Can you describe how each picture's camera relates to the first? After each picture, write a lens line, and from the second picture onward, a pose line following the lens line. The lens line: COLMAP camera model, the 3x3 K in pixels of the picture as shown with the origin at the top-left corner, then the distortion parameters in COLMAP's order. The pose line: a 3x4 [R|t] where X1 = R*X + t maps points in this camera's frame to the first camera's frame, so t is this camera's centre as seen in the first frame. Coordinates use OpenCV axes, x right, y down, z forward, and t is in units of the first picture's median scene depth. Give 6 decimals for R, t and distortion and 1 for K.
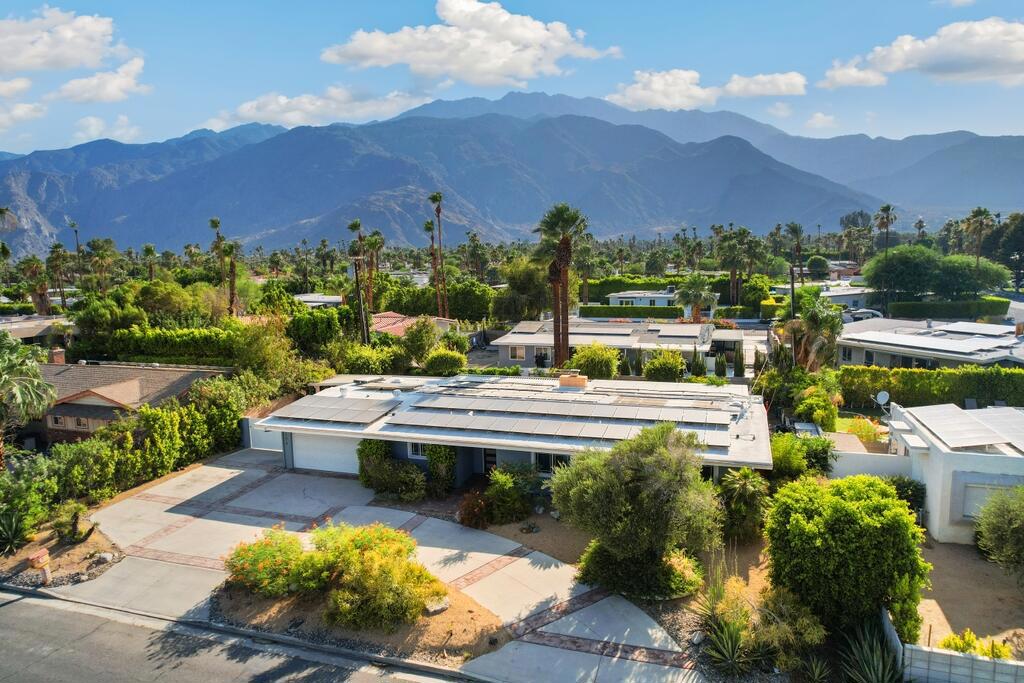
lens RADIAL K [[654.6, 0, 509.9], [0, 654.6, 339.7], [0, 0, 1]] dist [-0.061265, 0.046460]
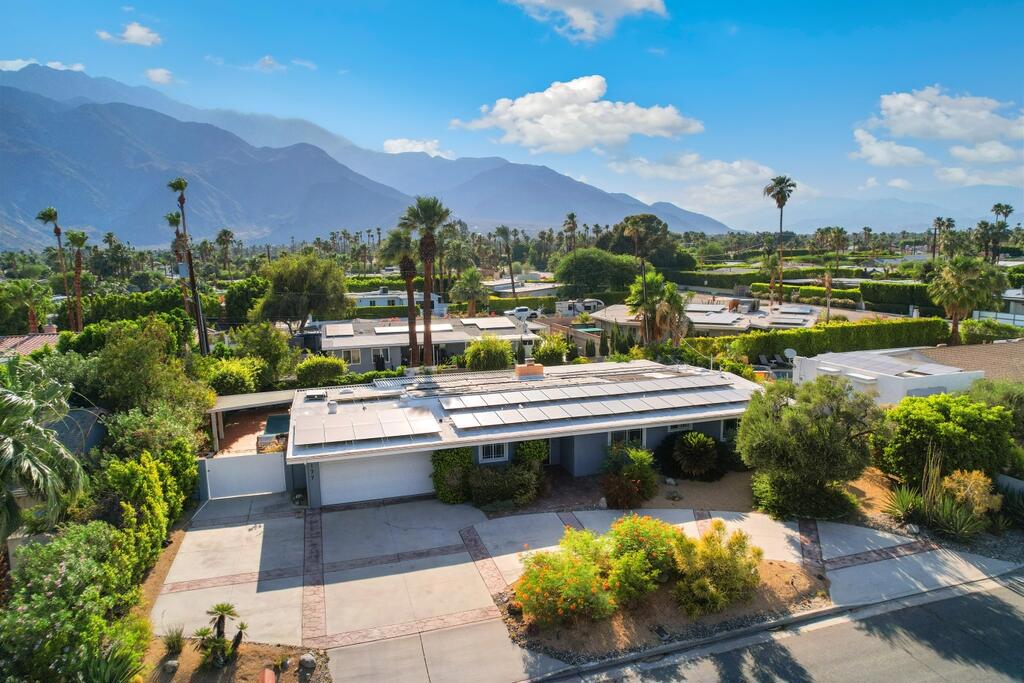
lens RADIAL K [[654.6, 0, 507.8], [0, 654.6, 336.1], [0, 0, 1]] dist [-0.061265, 0.046460]
pose [[0.816480, -0.066816, 0.573495, -0.591227], [0.075515, 0.997107, 0.008659, -0.000978], [-0.572414, 0.036238, 0.819164, 0.208164]]
